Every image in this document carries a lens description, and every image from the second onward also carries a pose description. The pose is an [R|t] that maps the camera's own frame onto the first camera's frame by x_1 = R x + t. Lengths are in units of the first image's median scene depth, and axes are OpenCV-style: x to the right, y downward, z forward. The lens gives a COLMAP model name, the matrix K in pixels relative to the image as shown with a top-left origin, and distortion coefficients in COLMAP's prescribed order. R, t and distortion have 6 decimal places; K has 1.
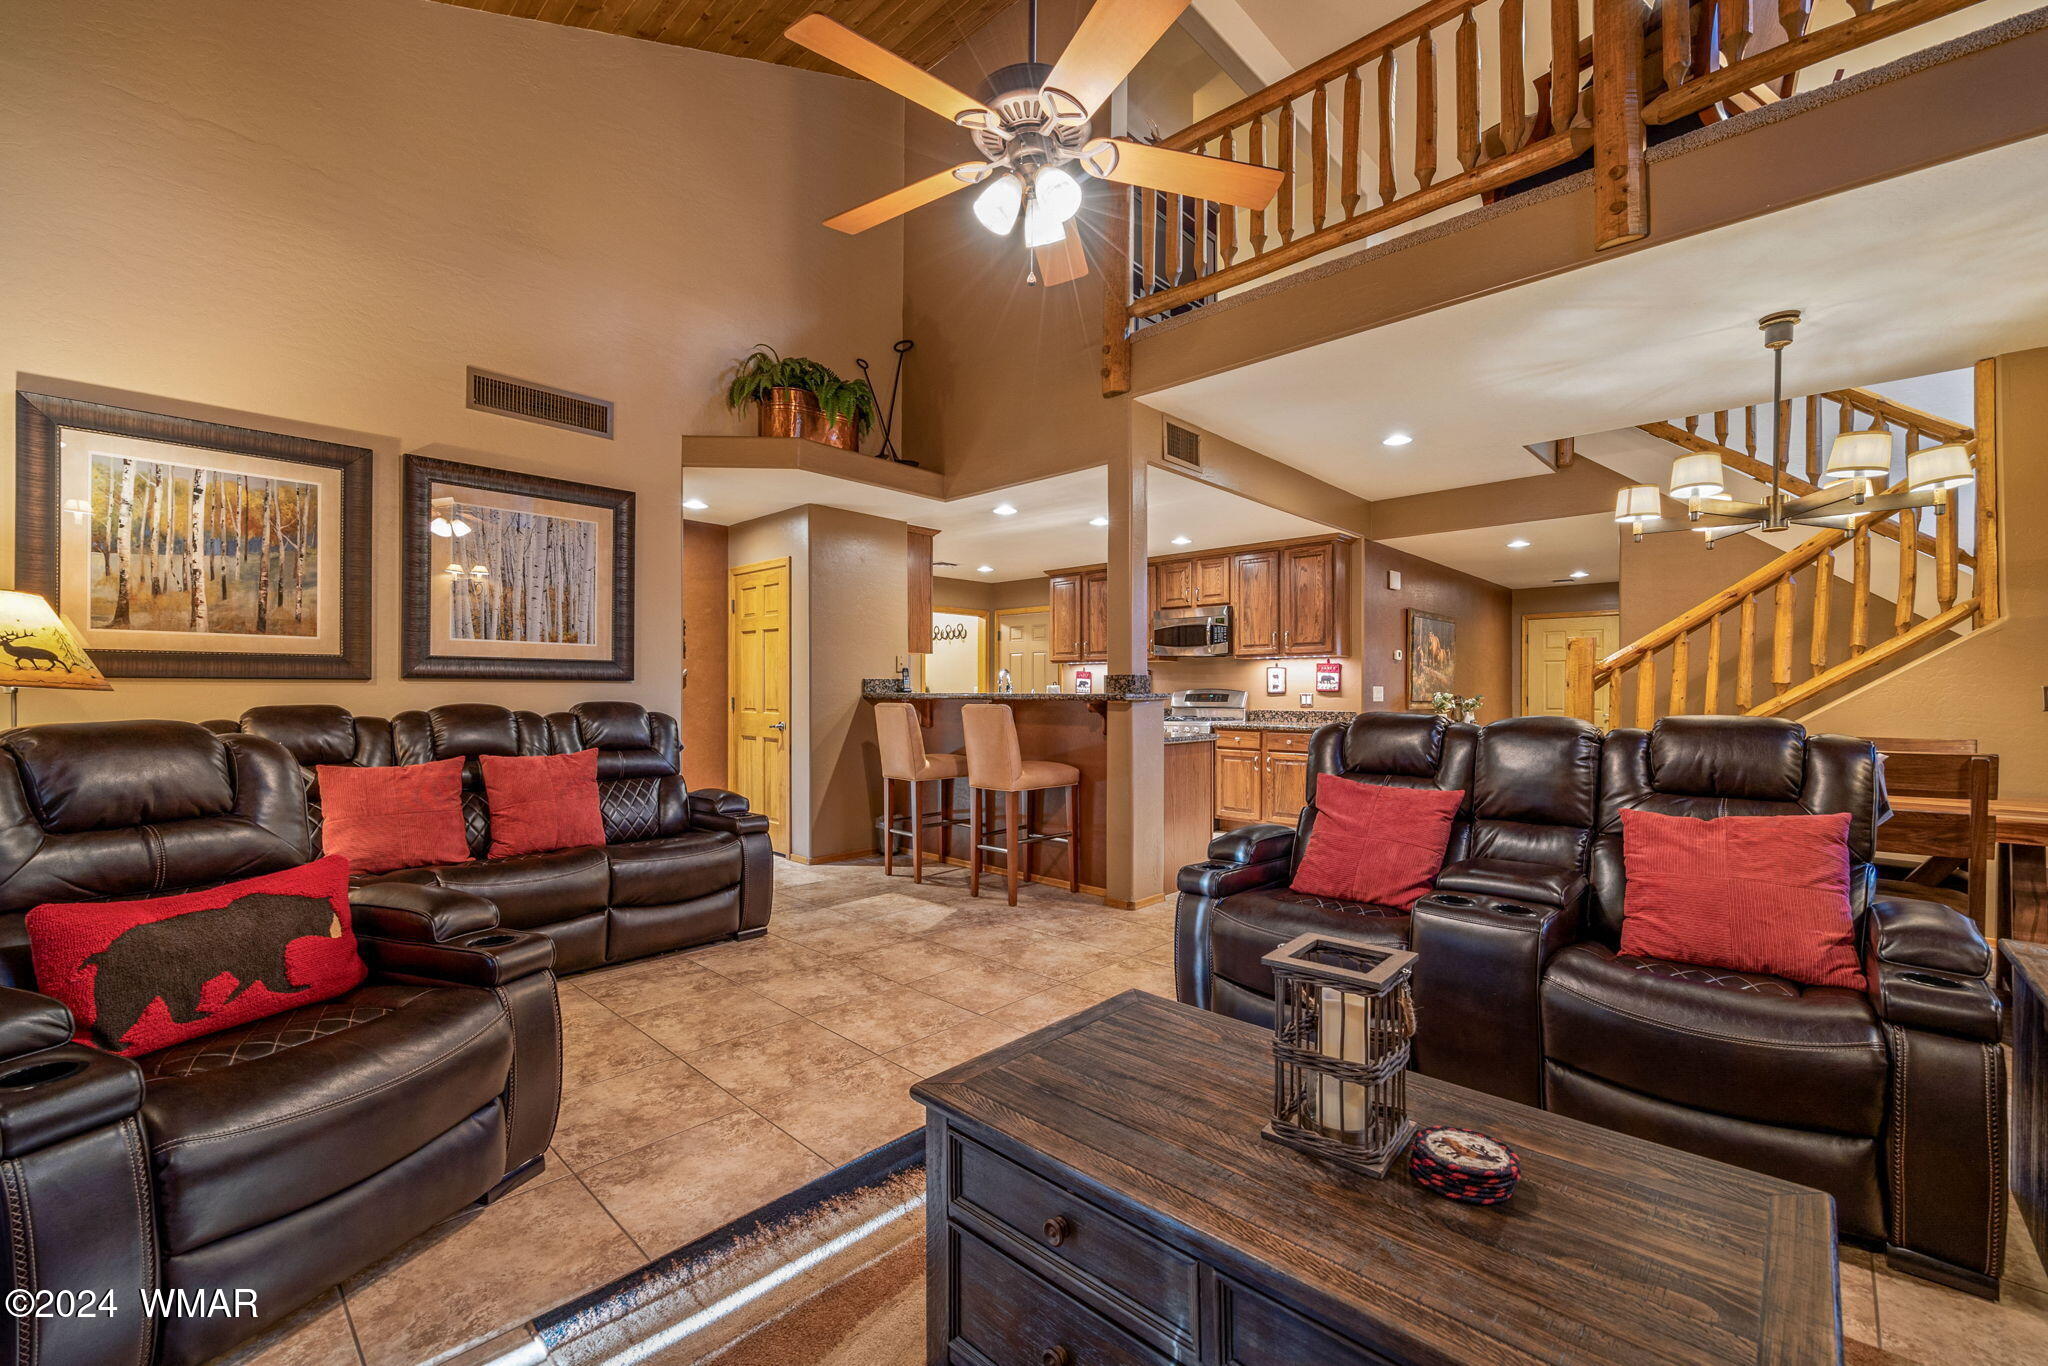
lens RADIAL K [[842.2, 0, 1030.4], [0, 842.2, 690.4], [0, 0, 1]] dist [0.000245, -0.000079]
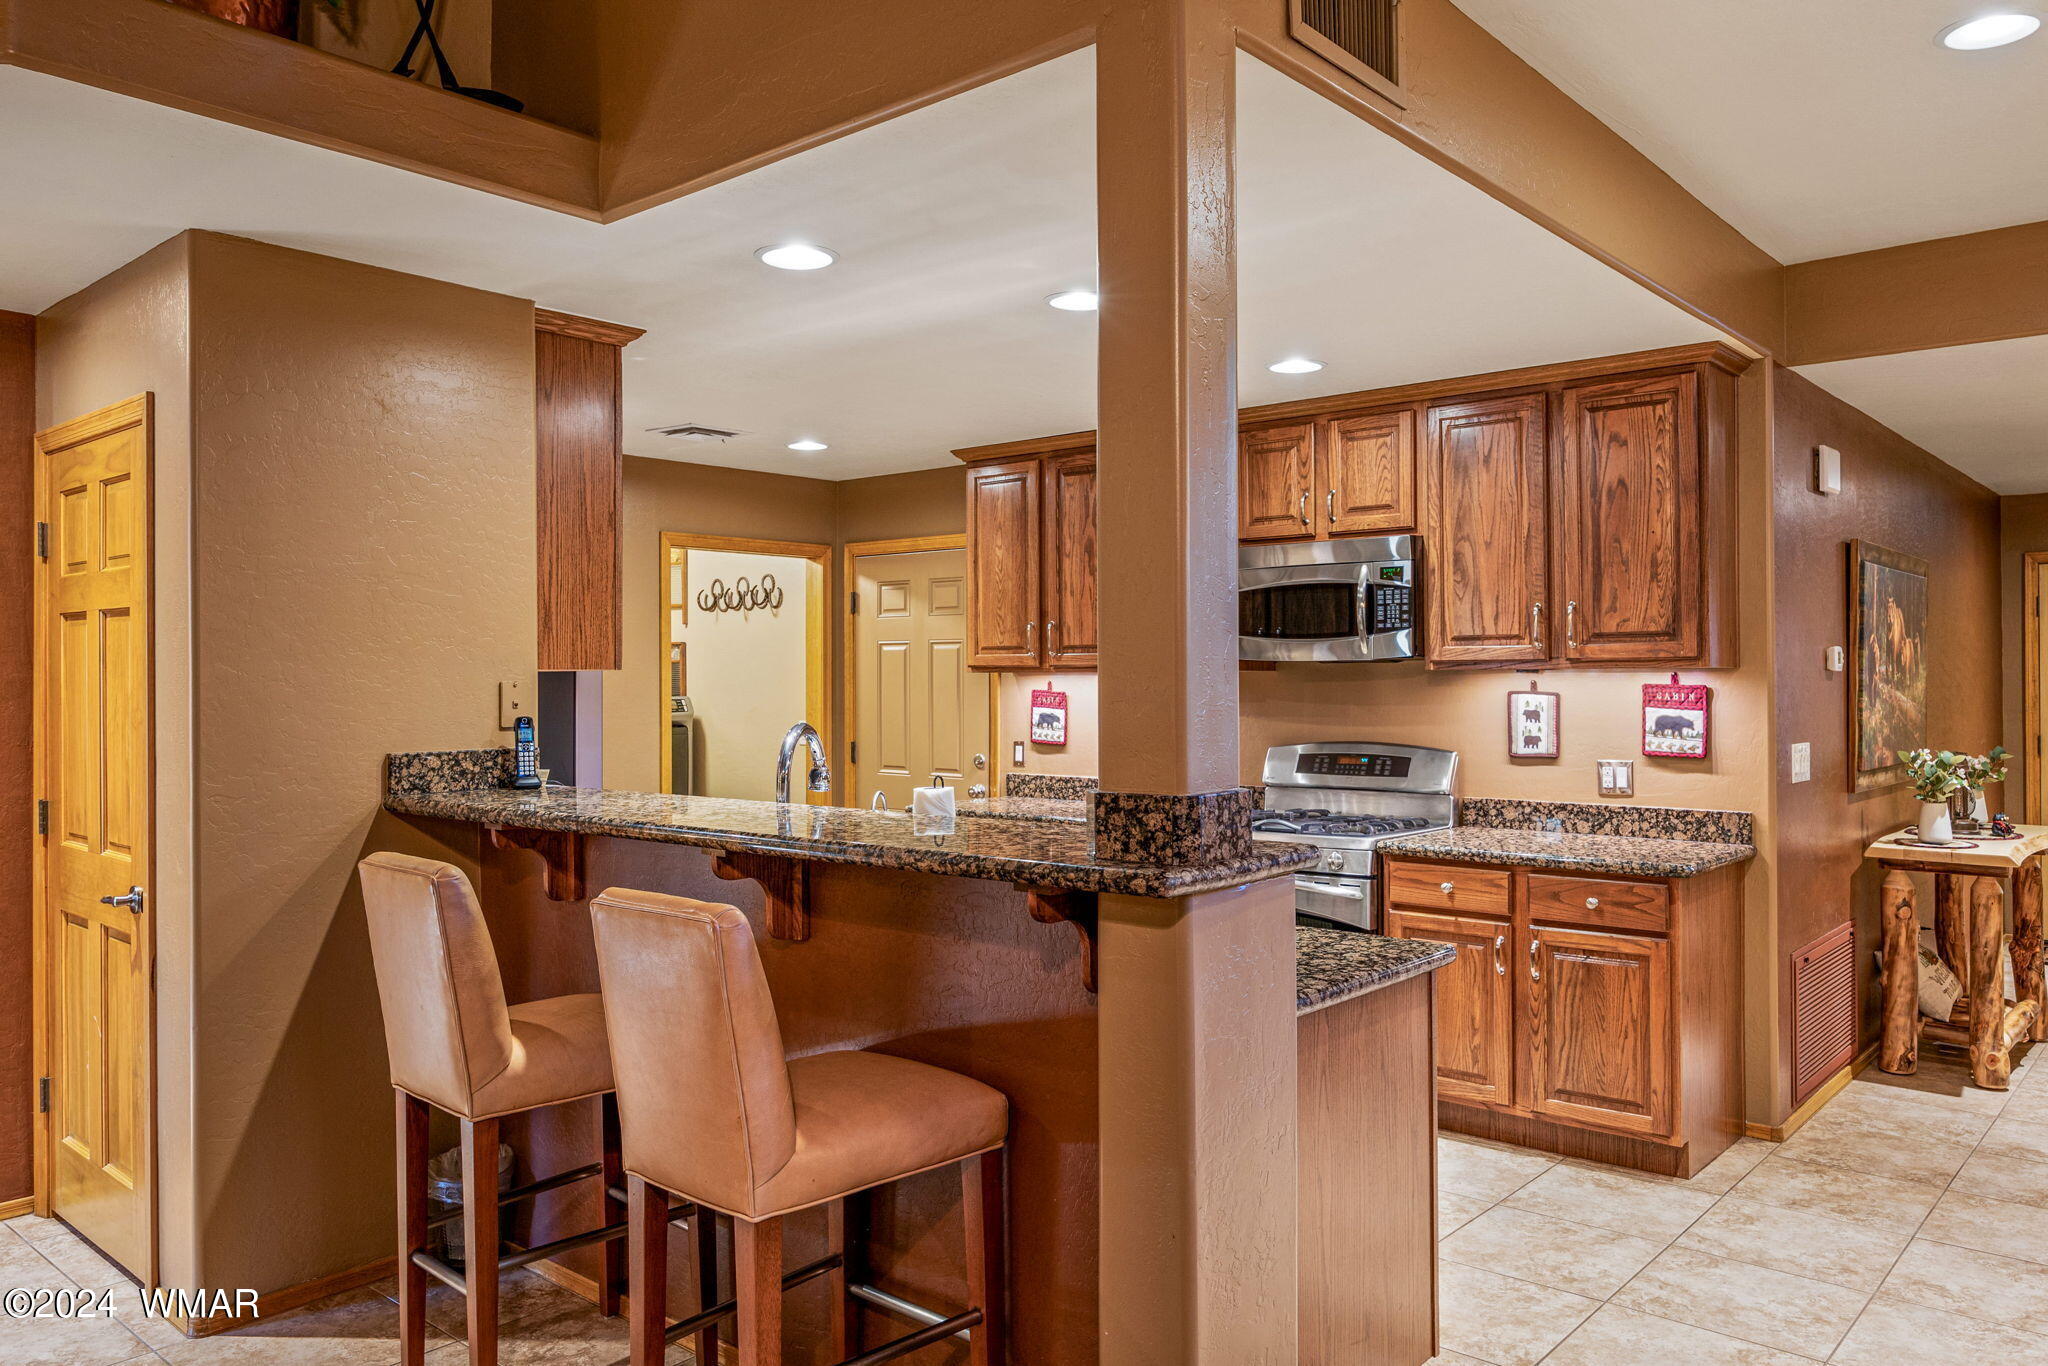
lens RADIAL K [[1464.2, 0, 1024.0], [0, 1464.2, 683.0], [0, 0, 1]] dist [-0.005709, -0.002422]
pose [[0.999449, -0.004875, 0.032823, 0.033593], [0.004689, 0.999972, 0.005749, -0.038089], [-0.032850, -0.005592, 0.999445, 0.340579]]
